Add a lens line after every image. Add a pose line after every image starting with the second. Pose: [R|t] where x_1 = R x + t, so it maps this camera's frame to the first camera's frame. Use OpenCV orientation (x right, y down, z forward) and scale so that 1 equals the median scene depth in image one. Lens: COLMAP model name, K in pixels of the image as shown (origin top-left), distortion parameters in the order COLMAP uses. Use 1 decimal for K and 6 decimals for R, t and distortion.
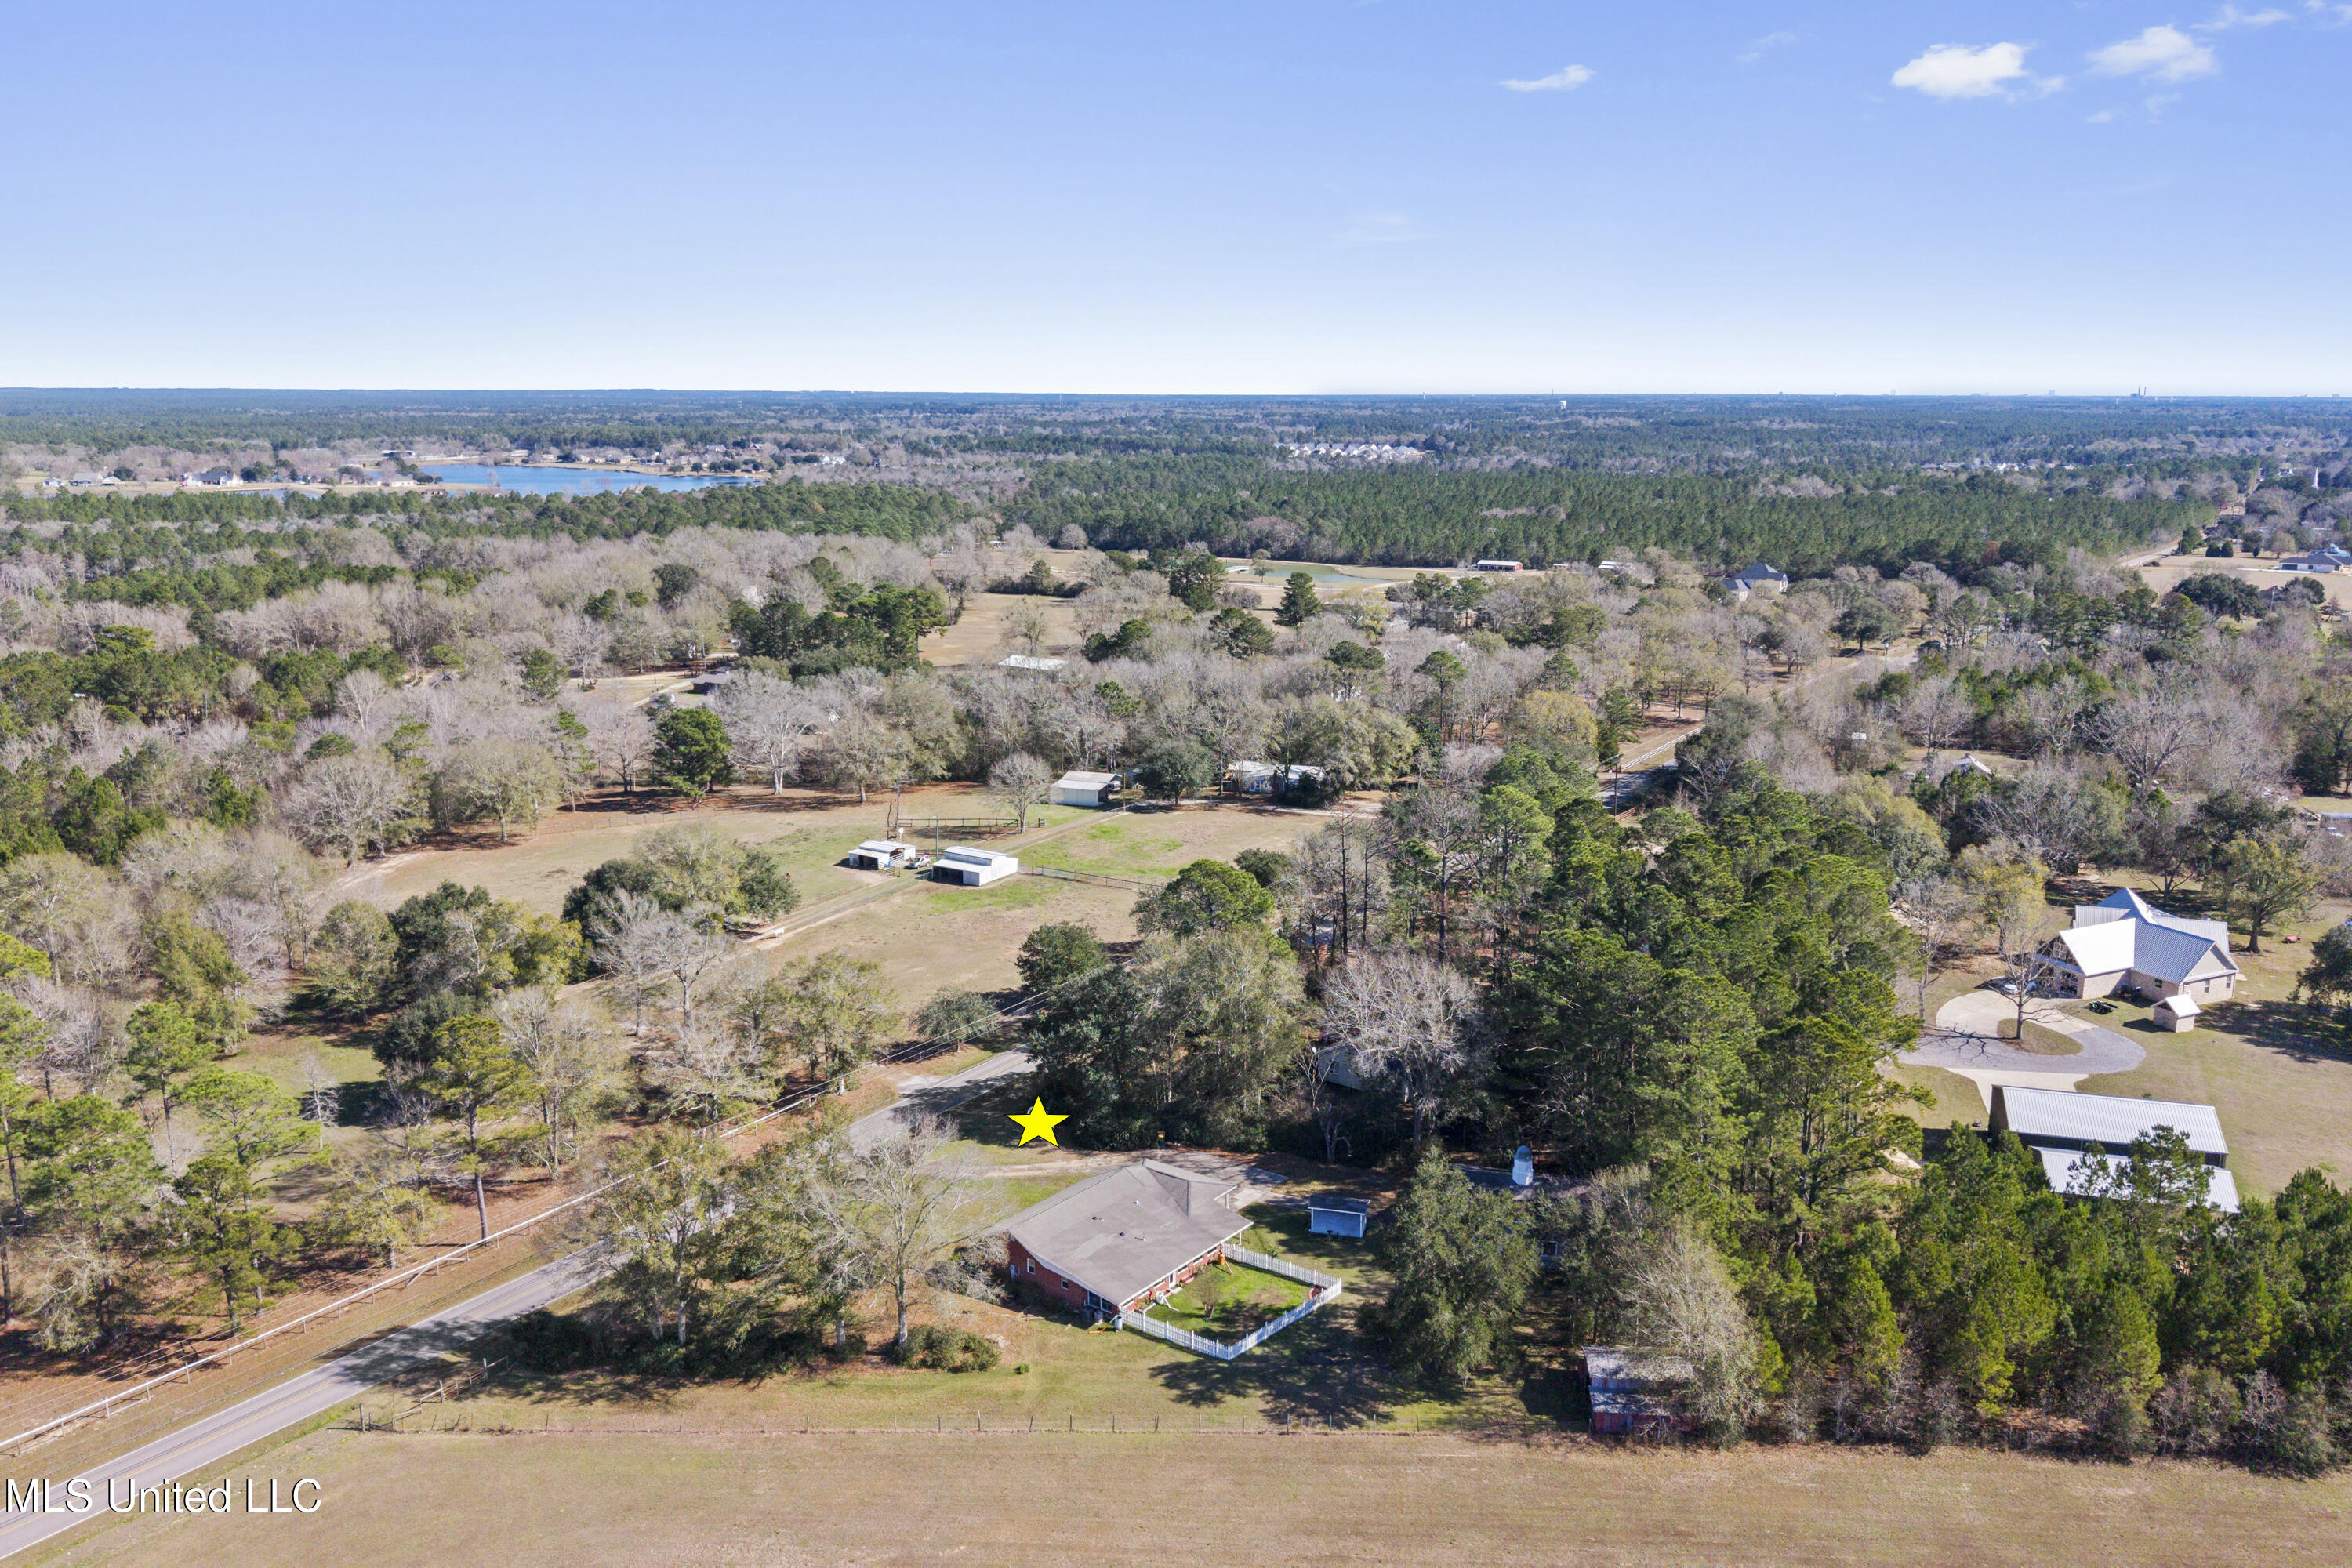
lens RADIAL K [[1853.5, 0, 1176.0], [0, 1853.5, 784.0], [0, 0, 1]] dist [0.045092, -0.075199]
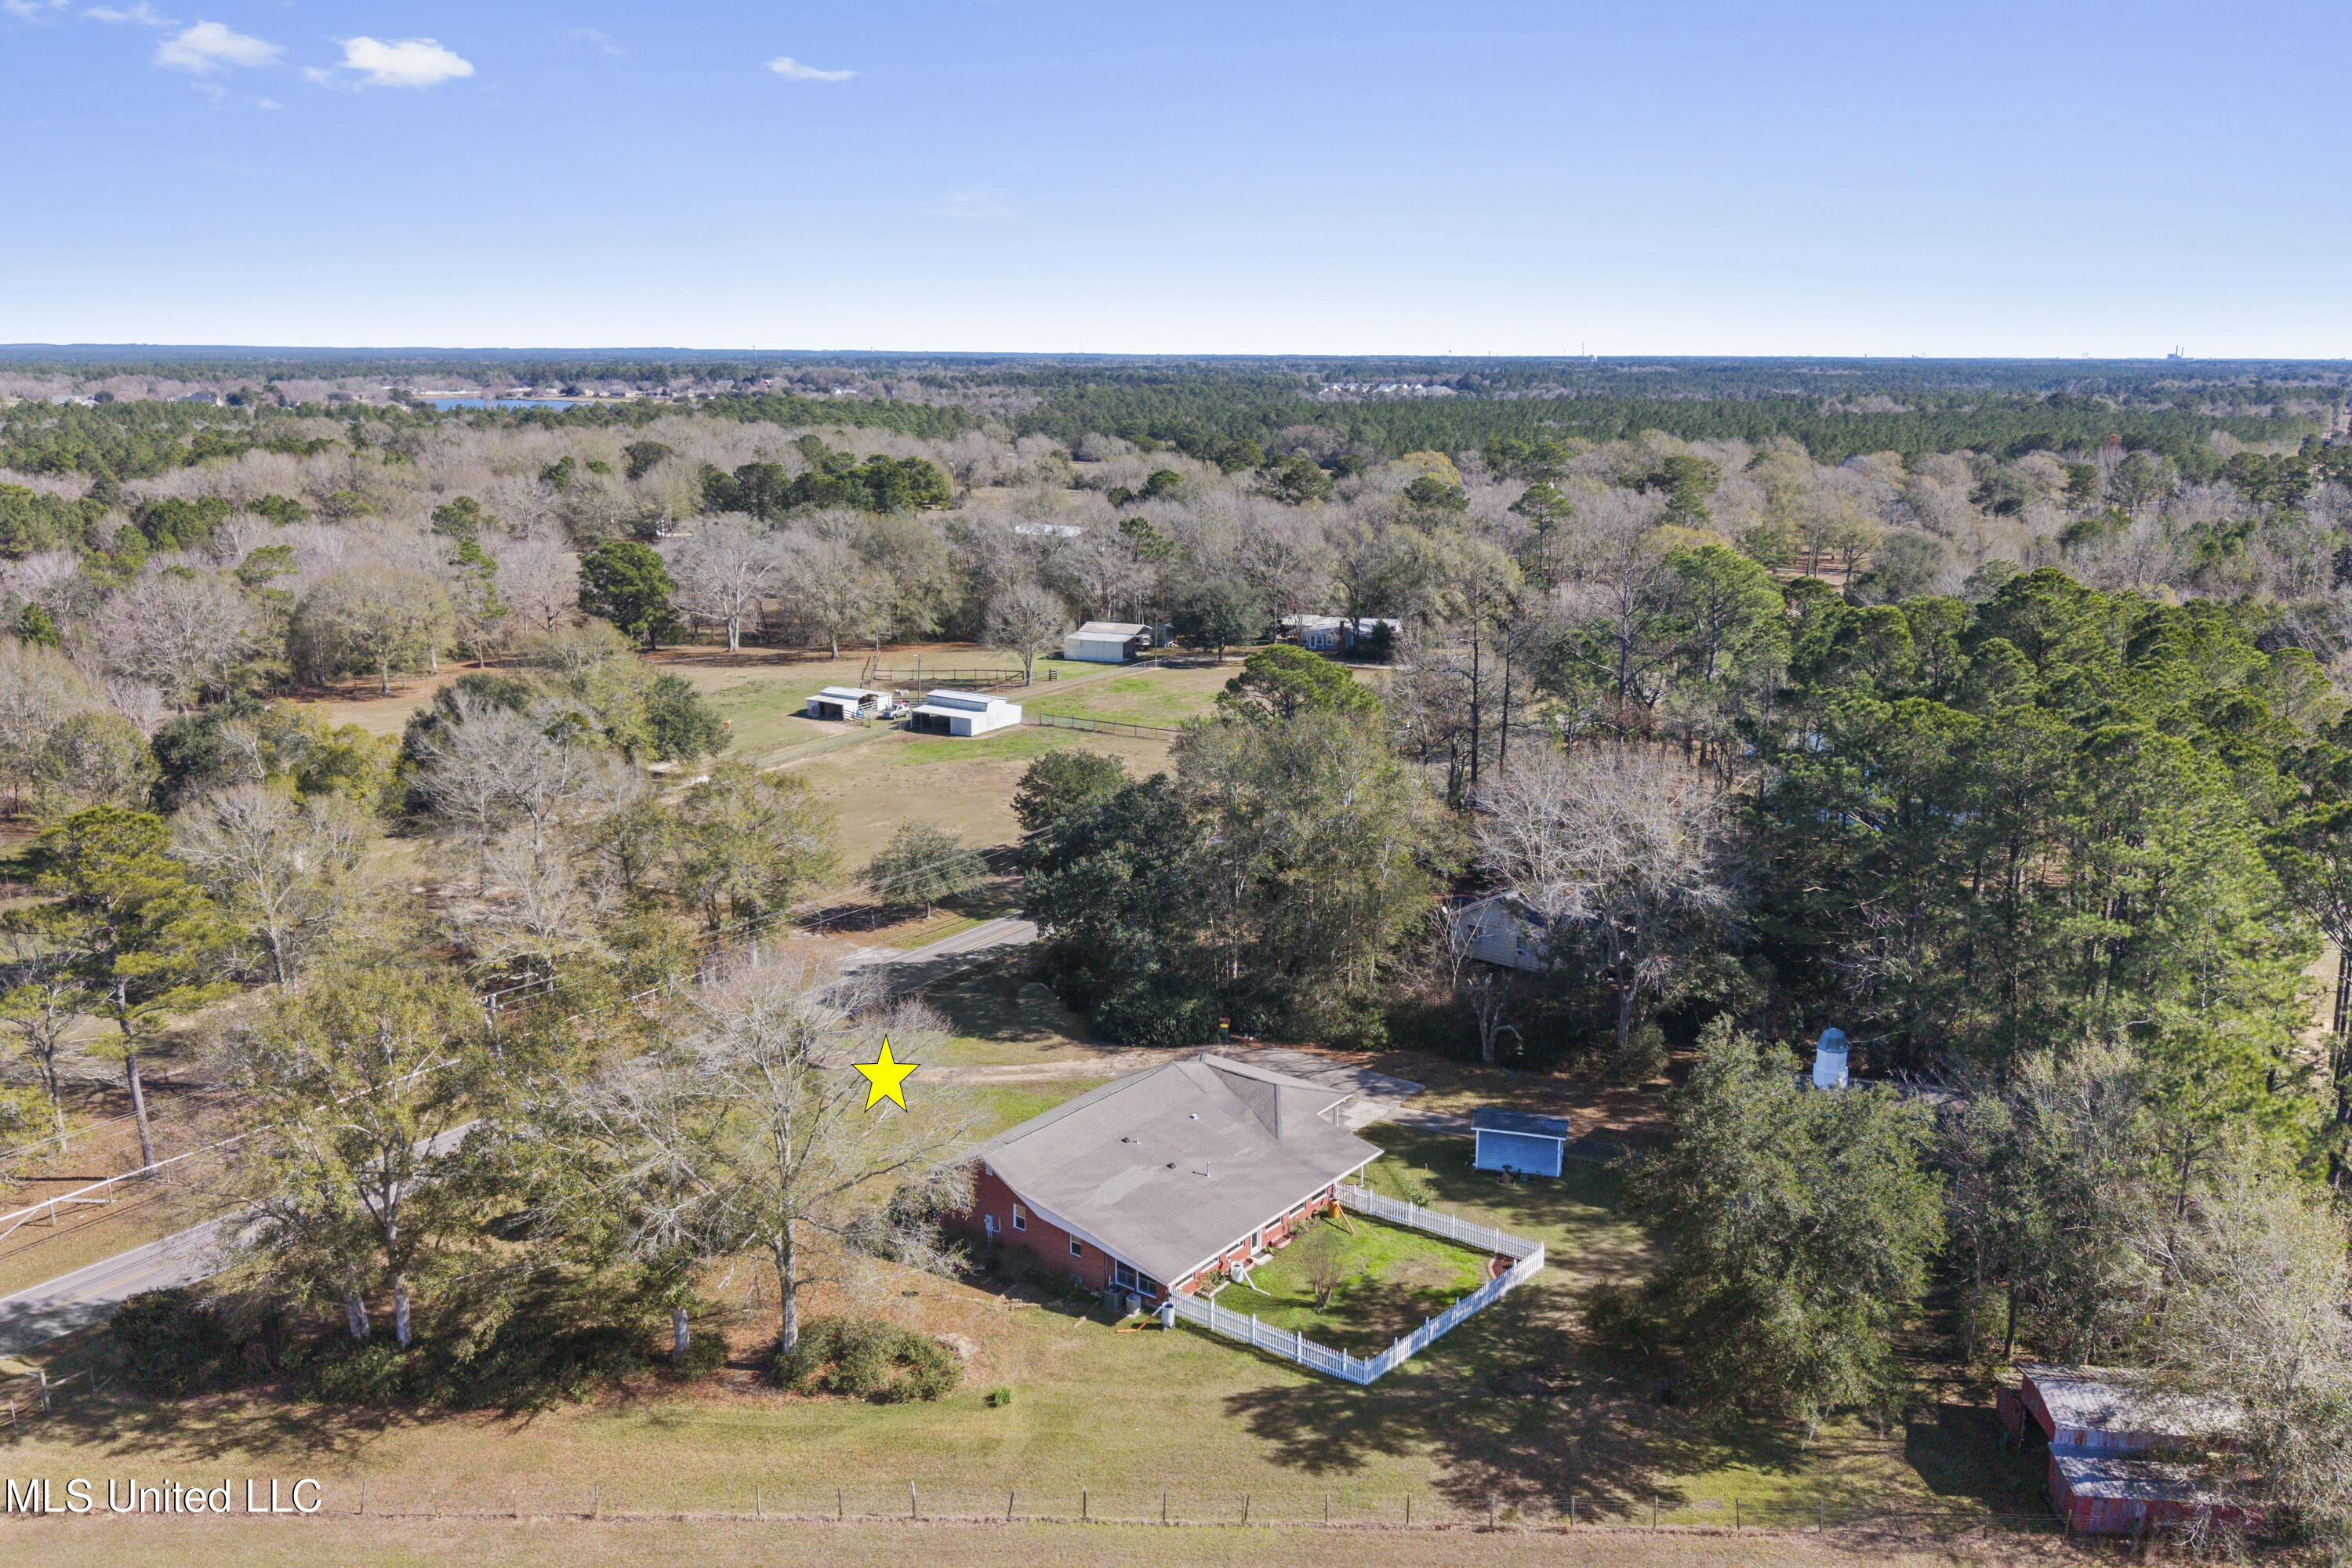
lens RADIAL K [[1856.3, 0, 1176.0], [0, 1856.3, 784.0], [0, 0, 1]] dist [0.006869, 0.007466]
pose [[0.999934, 0.004105, -0.010754, -0.021851], [-0.003910, 0.999830, 0.018035, 0.109143], [0.010826, -0.017991, 0.999780, 0.407055]]
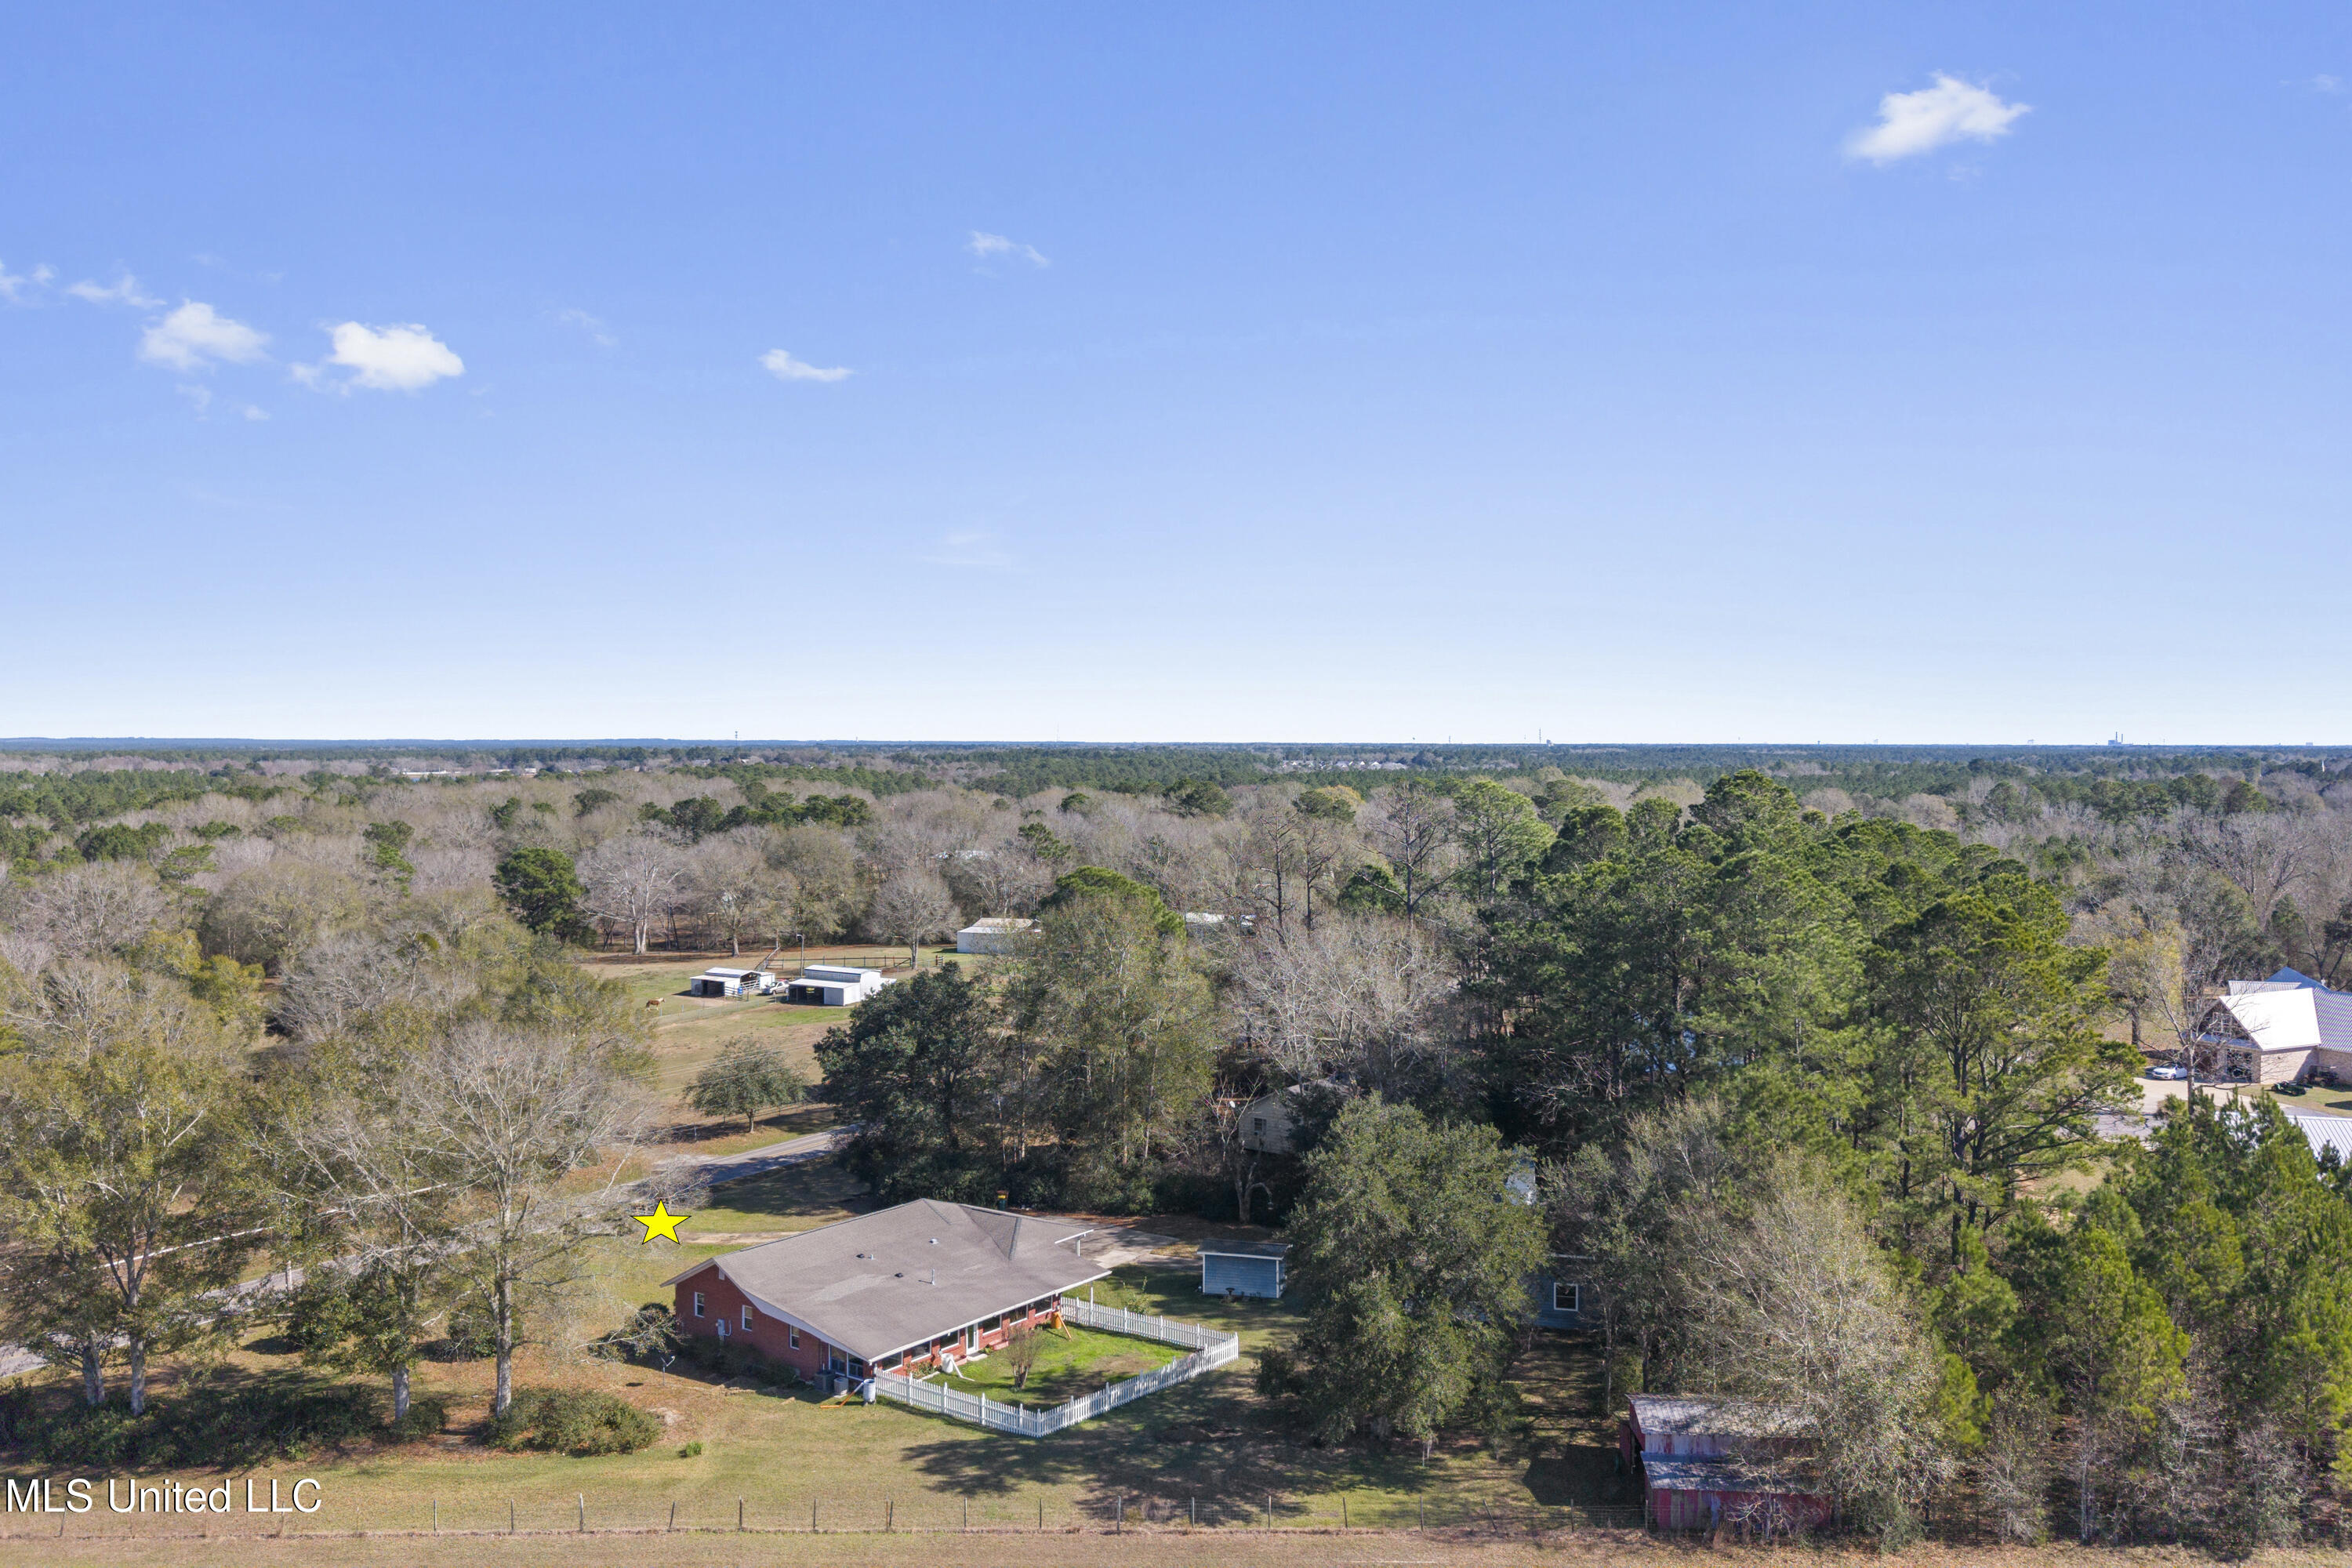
lens RADIAL K [[1856.3, 0, 1176.0], [0, 1856.3, 784.0], [0, 0, 1]] dist [0.006869, 0.007466]
pose [[0.999999, -0.001452, 0.000319, 0.067302], [0.001486, 0.982238, -0.187636, 0.199087], [-0.000041, 0.187636, 0.982239, 0.343224]]
